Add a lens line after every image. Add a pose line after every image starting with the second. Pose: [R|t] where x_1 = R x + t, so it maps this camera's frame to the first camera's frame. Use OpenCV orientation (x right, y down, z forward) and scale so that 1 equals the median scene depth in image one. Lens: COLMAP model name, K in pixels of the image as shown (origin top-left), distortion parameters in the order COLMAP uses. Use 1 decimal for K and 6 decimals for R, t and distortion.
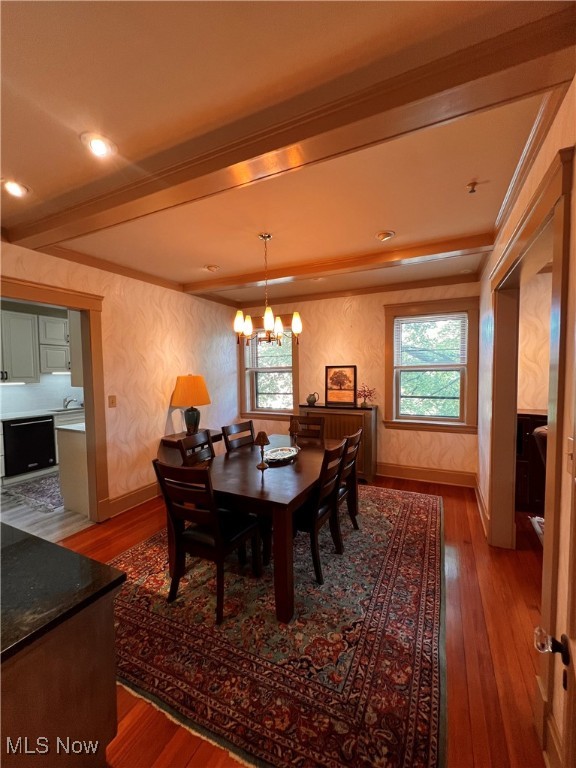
lens RADIAL K [[311.2, 0, 292.5], [0, 311.2, 382.6], [0, 0, 1]] dist [-0.002947, 0.000142]
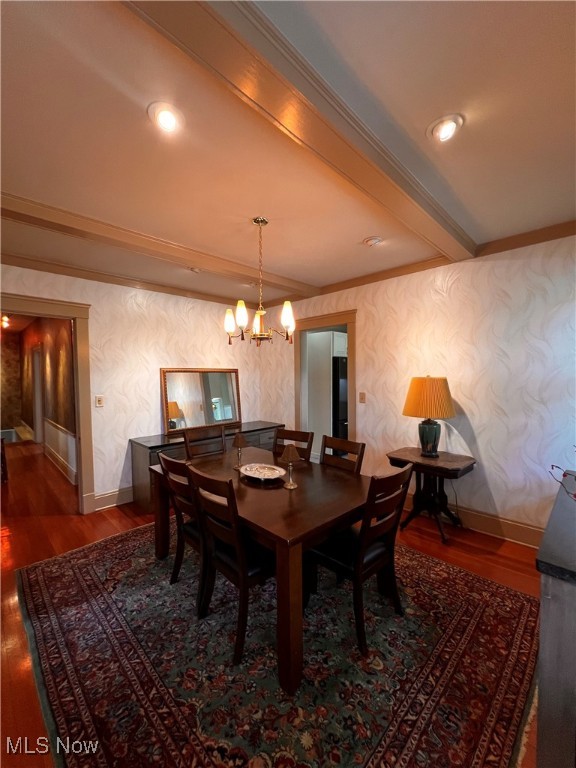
lens RADIAL K [[311.2, 0, 285.1], [0, 311.2, 384.3], [0, 0, 1]] dist [-0.002947, 0.000142]
pose [[-0.329183, 0.040733, -0.943387, 0.514690], [-0.027372, 0.998238, 0.052652, -0.036161], [0.943869, 0.043154, -0.327488, 0.945851]]
